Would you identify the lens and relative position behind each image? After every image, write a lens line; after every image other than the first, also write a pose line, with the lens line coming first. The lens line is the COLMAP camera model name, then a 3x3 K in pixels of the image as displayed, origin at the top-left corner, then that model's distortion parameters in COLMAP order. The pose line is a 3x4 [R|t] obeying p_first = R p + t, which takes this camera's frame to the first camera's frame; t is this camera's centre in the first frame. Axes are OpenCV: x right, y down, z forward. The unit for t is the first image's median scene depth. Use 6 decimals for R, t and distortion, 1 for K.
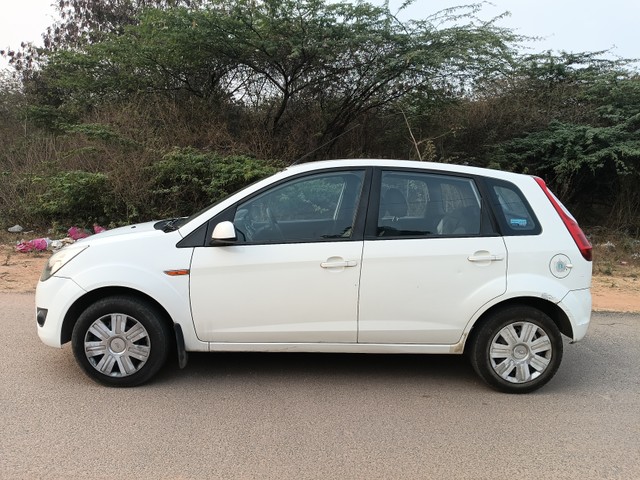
lens RADIAL K [[530.9, 0, 315.9], [0, 530.9, 236.5], [0, 0, 1]] dist [0.030530, -0.075235]
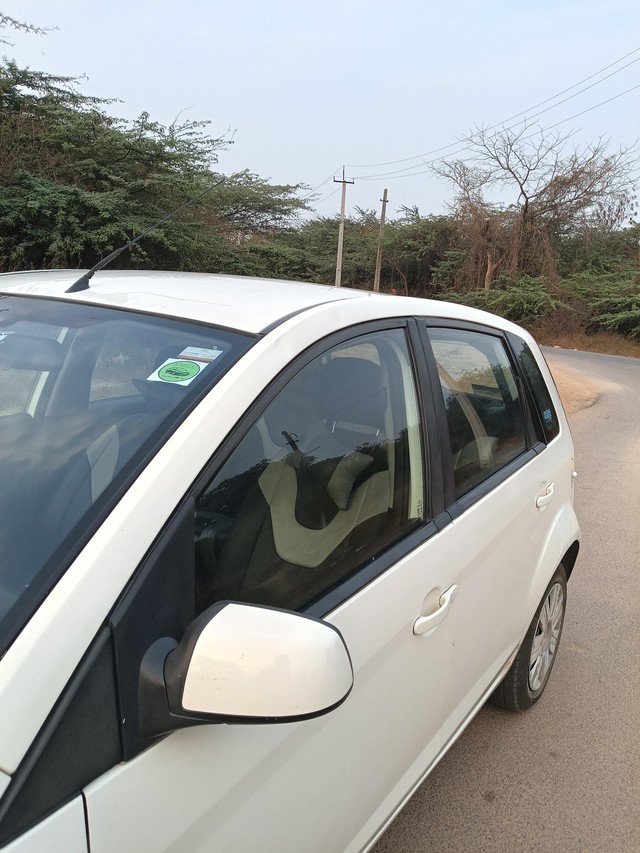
lens RADIAL K [[707.6, 0, 322.6], [0, 707.6, 421.5], [0, 0, 1]] dist [0.030530, -0.075235]
pose [[0.585989, -0.136484, 0.798742, -0.347932], [0.030132, 0.988702, 0.146837, -0.134738], [-0.809758, -0.061977, 0.583481, 0.769967]]
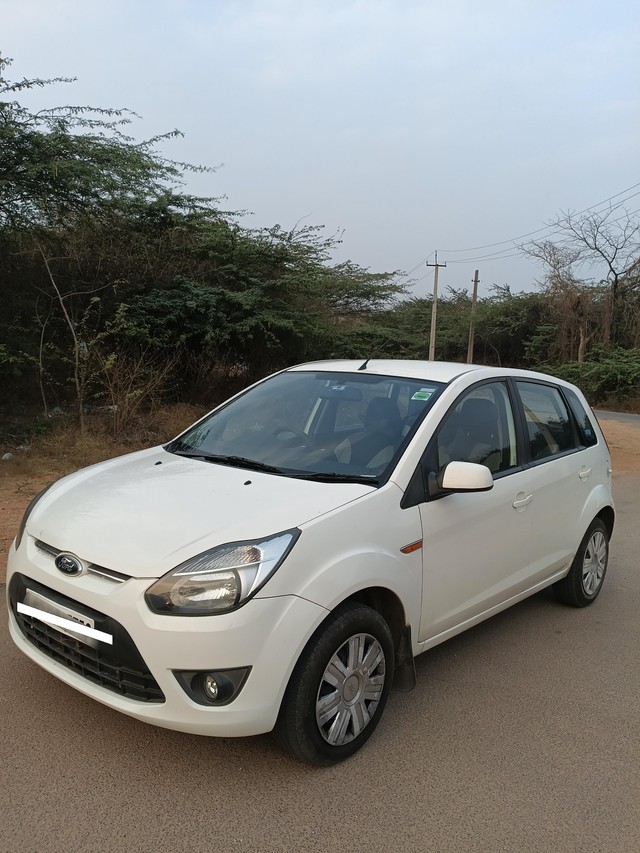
lens RADIAL K [[707.6, 0, 321.0], [0, 707.6, 426.7], [0, 0, 1]] dist [0.030530, -0.075235]
pose [[0.685809, -0.064216, 0.724943, -0.912160], [0.048808, 0.997915, 0.042223, -0.115329], [-0.726143, 0.006426, 0.687514, 0.466536]]
